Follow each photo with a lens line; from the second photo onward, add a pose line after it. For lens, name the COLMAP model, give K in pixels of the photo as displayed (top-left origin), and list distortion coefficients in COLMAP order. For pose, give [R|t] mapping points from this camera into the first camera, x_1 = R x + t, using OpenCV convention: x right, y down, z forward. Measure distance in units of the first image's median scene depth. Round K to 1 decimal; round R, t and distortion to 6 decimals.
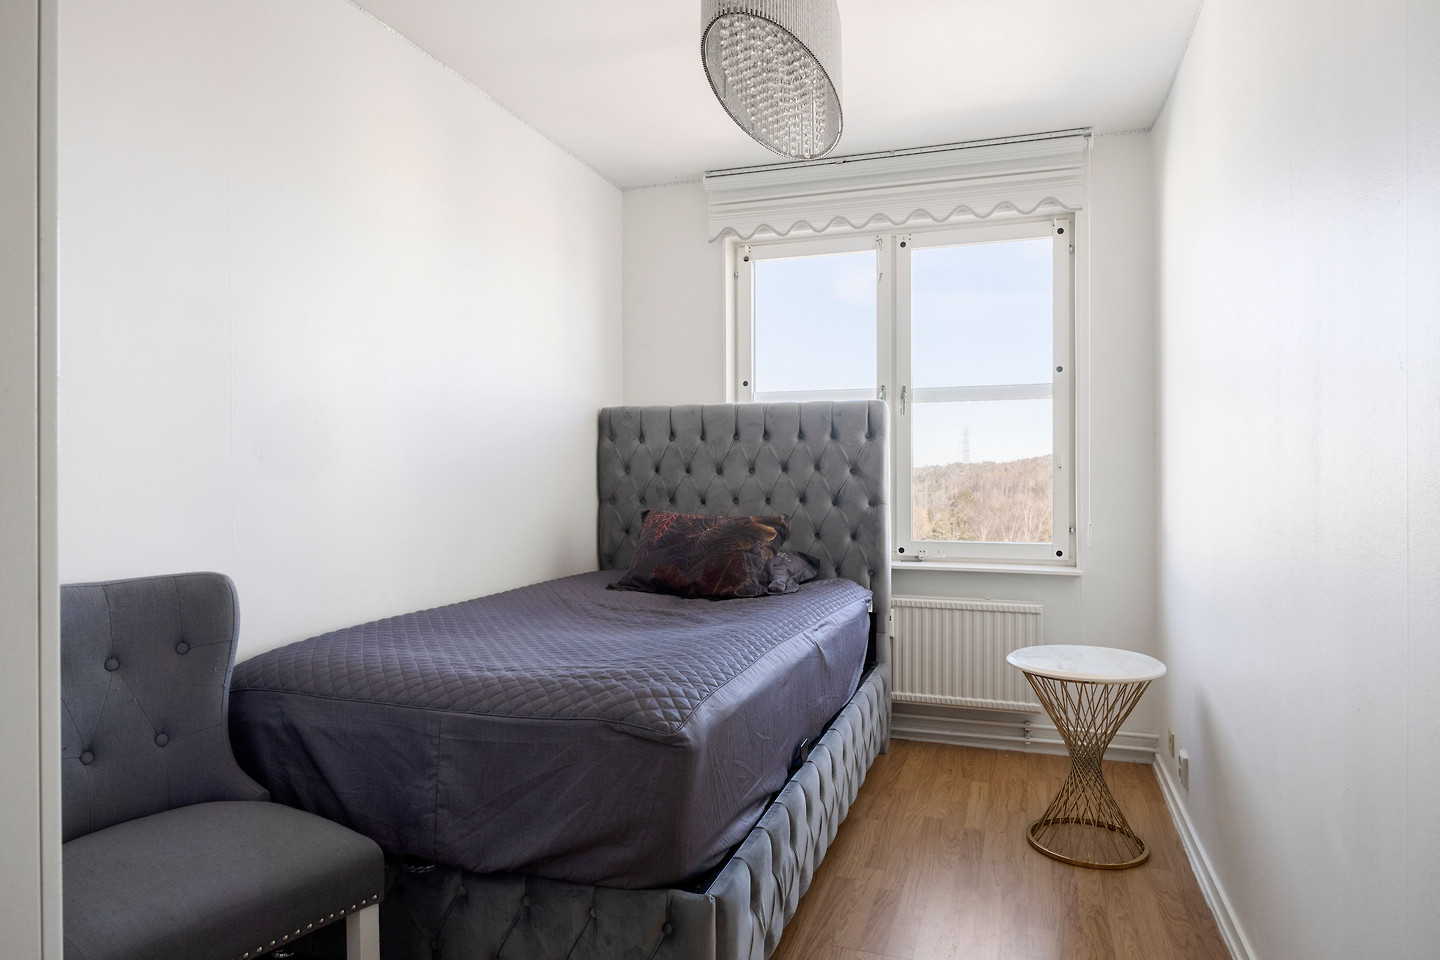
lens RADIAL K [[896.9, 0, 721.2], [0, 896.9, 478.7], [0, 0, 1]] dist [-0.000191, -0.000004]
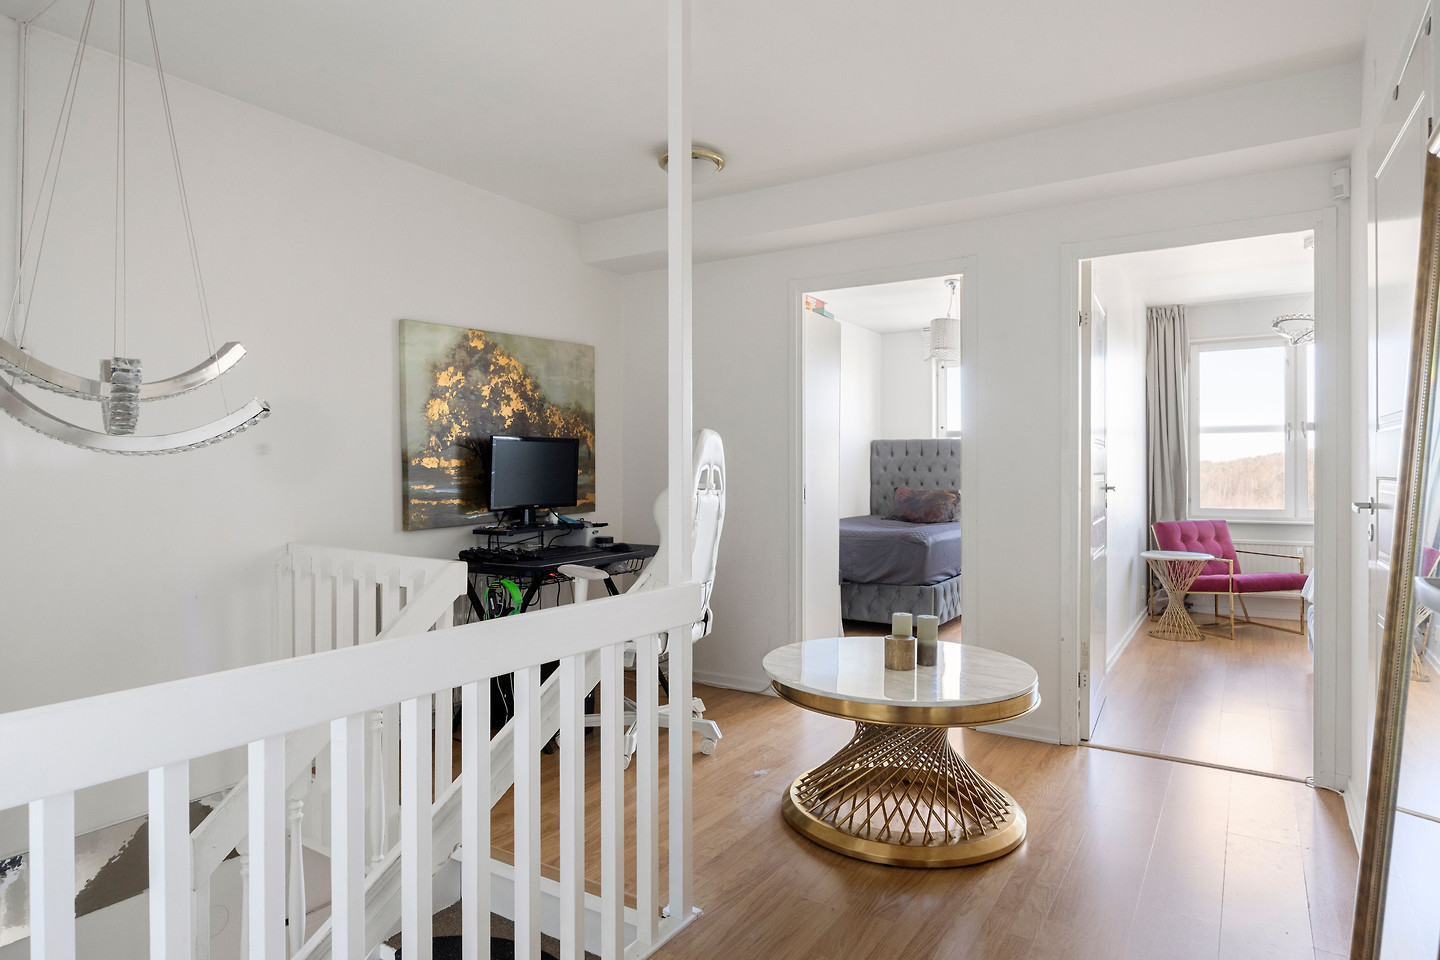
lens RADIAL K [[849.4, 0, 712.9], [0, 849.4, 474.7], [0, 0, 1]] dist [0.003298, 0.000108]
pose [[0.972859, 0.005480, -0.231335, -0.035869], [-0.006014, 0.999981, -0.001604, 0.009358], [0.231322, 0.002952, 0.972873, -1.102313]]
